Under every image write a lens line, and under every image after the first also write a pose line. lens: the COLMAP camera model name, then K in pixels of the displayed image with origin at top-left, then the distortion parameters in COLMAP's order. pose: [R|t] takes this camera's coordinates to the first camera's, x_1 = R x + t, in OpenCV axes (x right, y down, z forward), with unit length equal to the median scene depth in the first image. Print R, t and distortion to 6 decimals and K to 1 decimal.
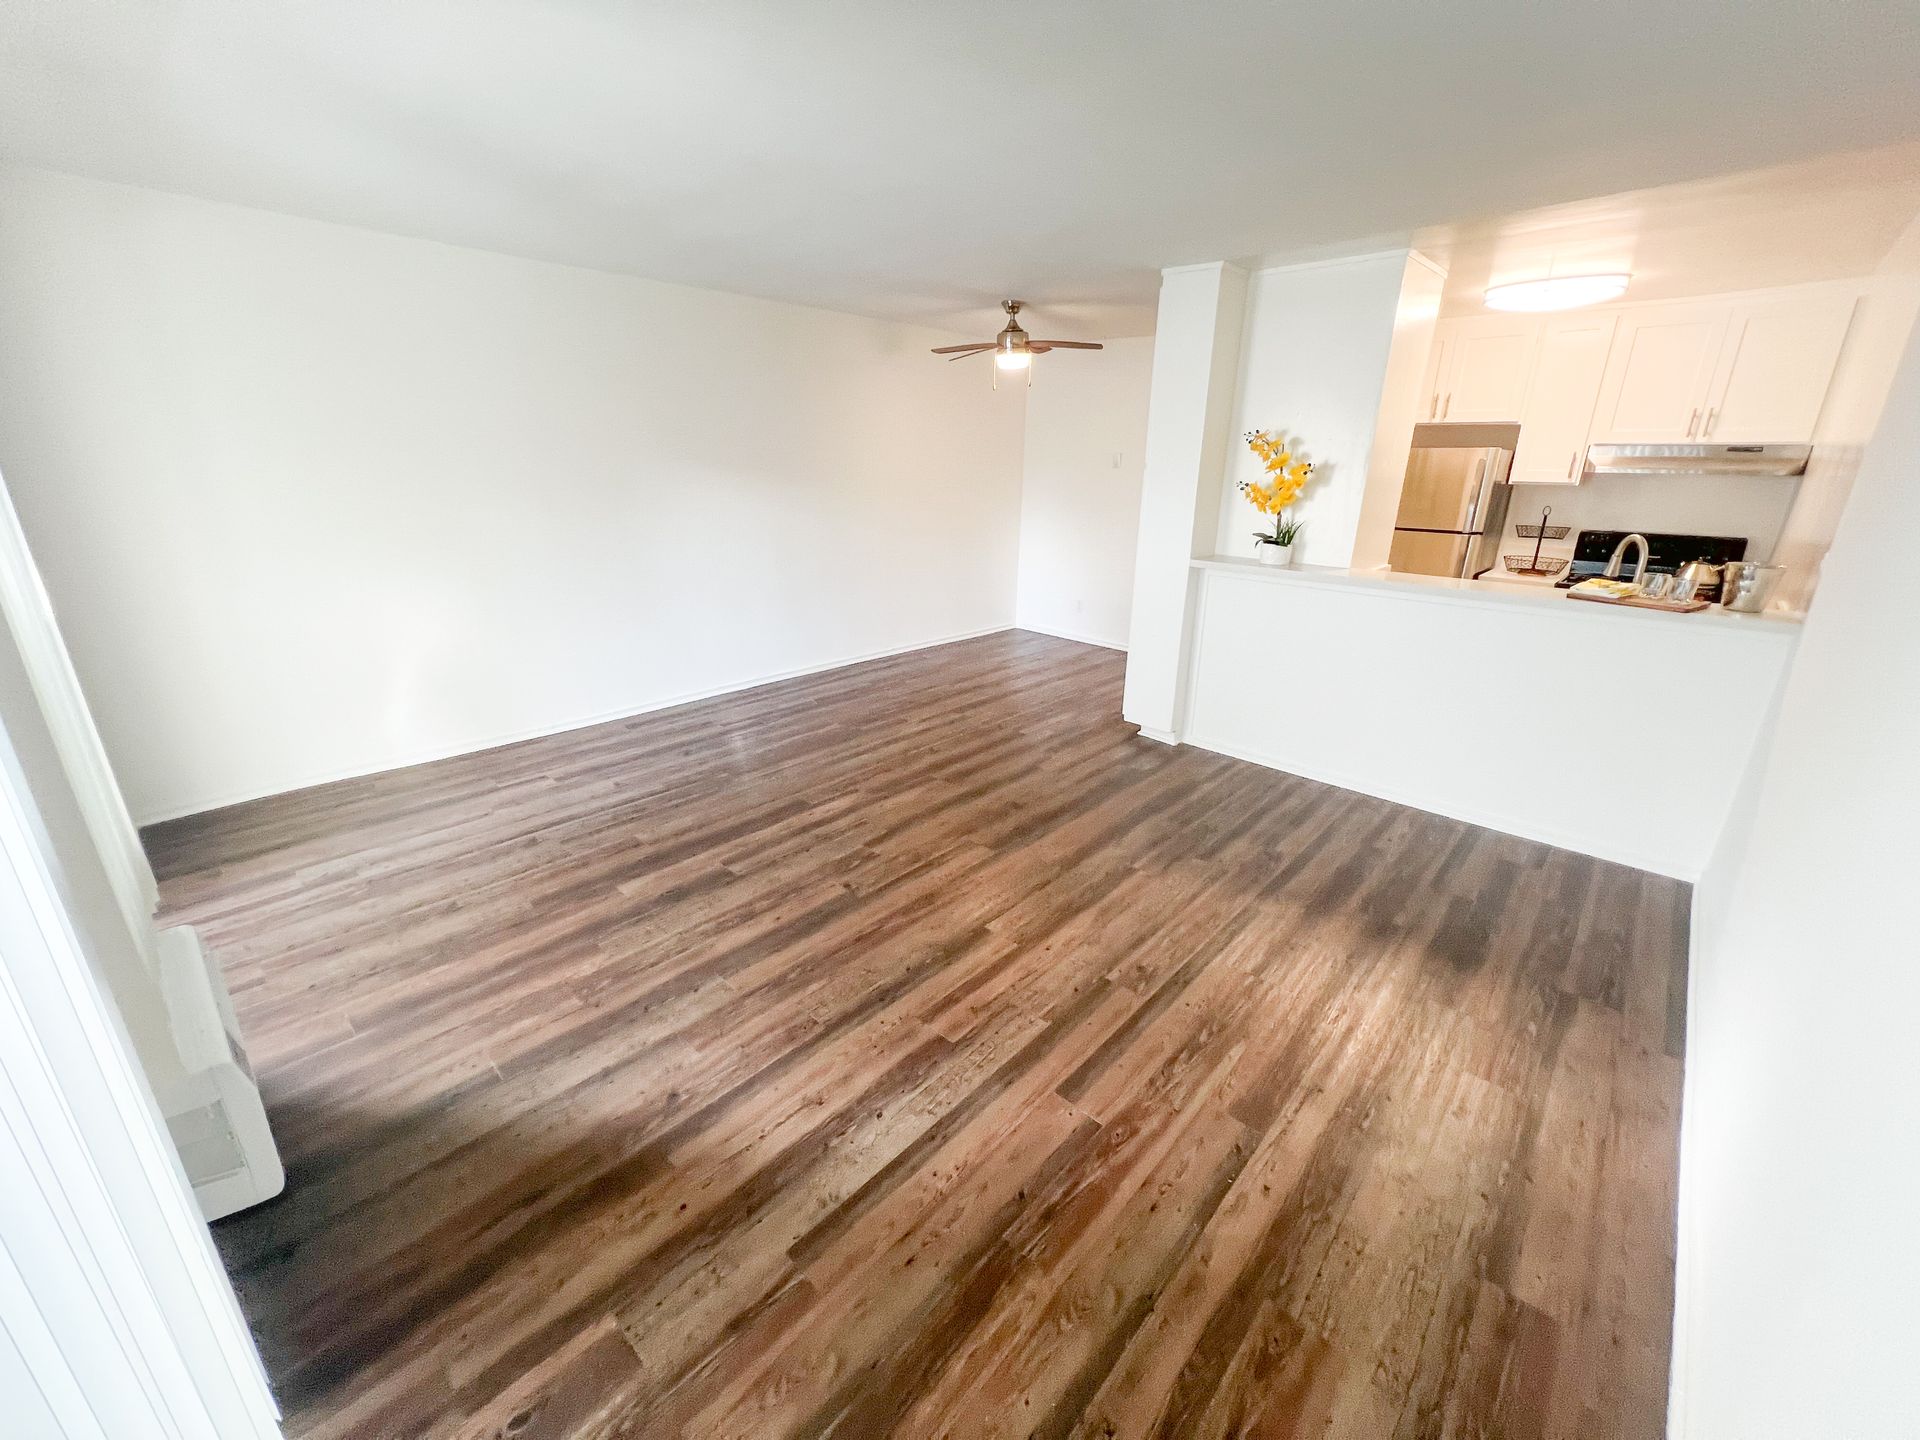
lens RADIAL K [[766.2, 0, 938.8], [0, 766.2, 707.2], [0, 0, 1]] dist [-0.003567, -0.000379]
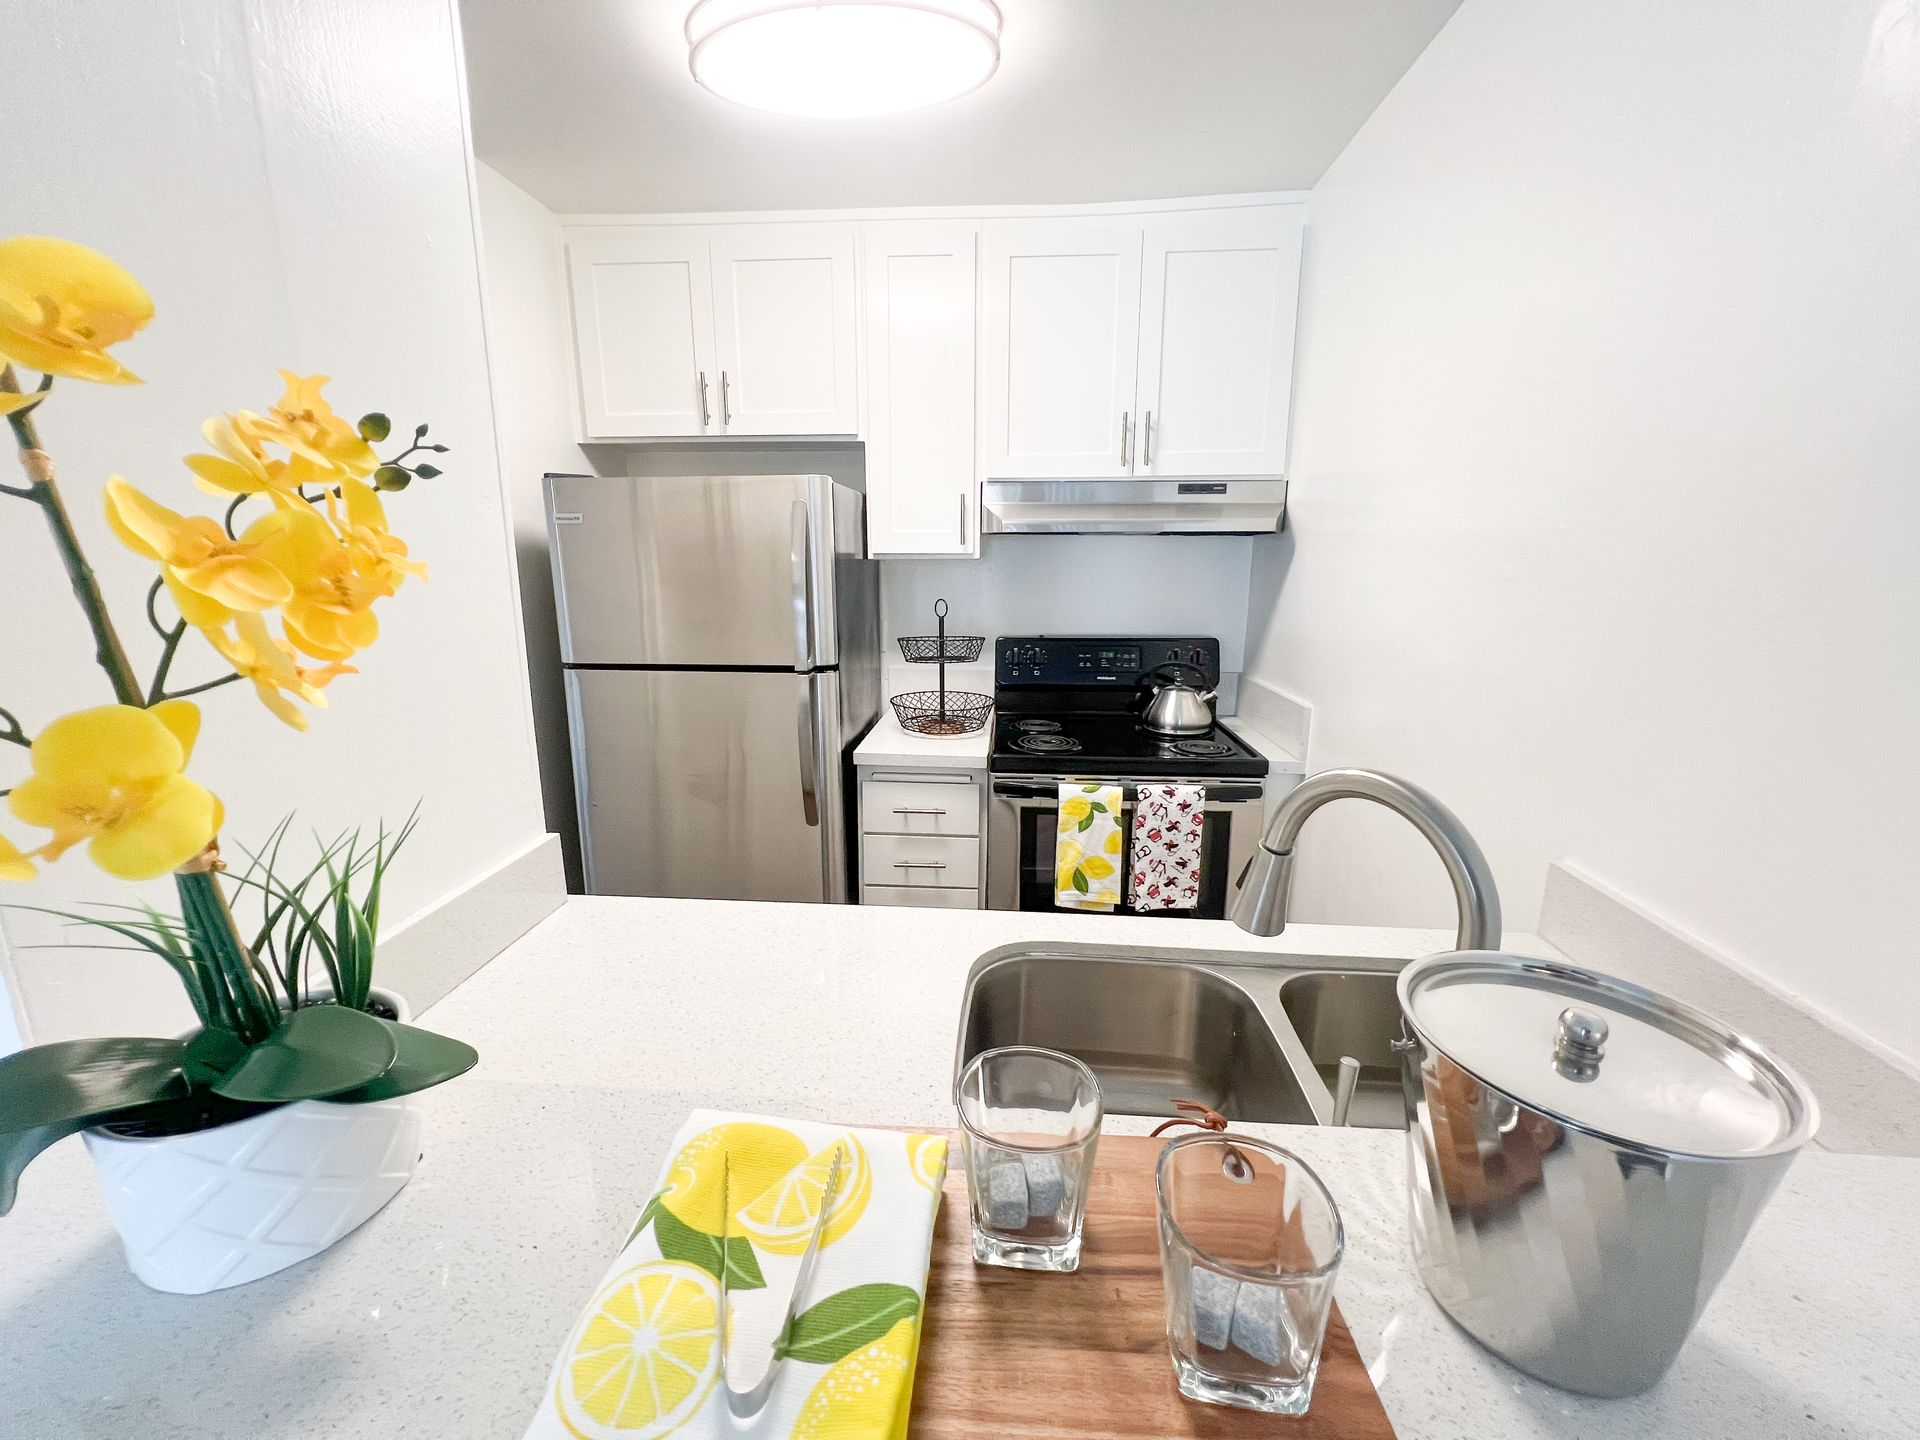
lens RADIAL K [[766.2, 0, 916.4], [0, 766.2, 713.9], [0, 0, 1]] dist [-0.003567, -0.000379]
pose [[0.800433, -0.137393, 0.583463, 0.484184], [0.196618, 0.979703, -0.039035, -0.174414], [-0.566257, 0.145965, 0.811201, 0.617255]]
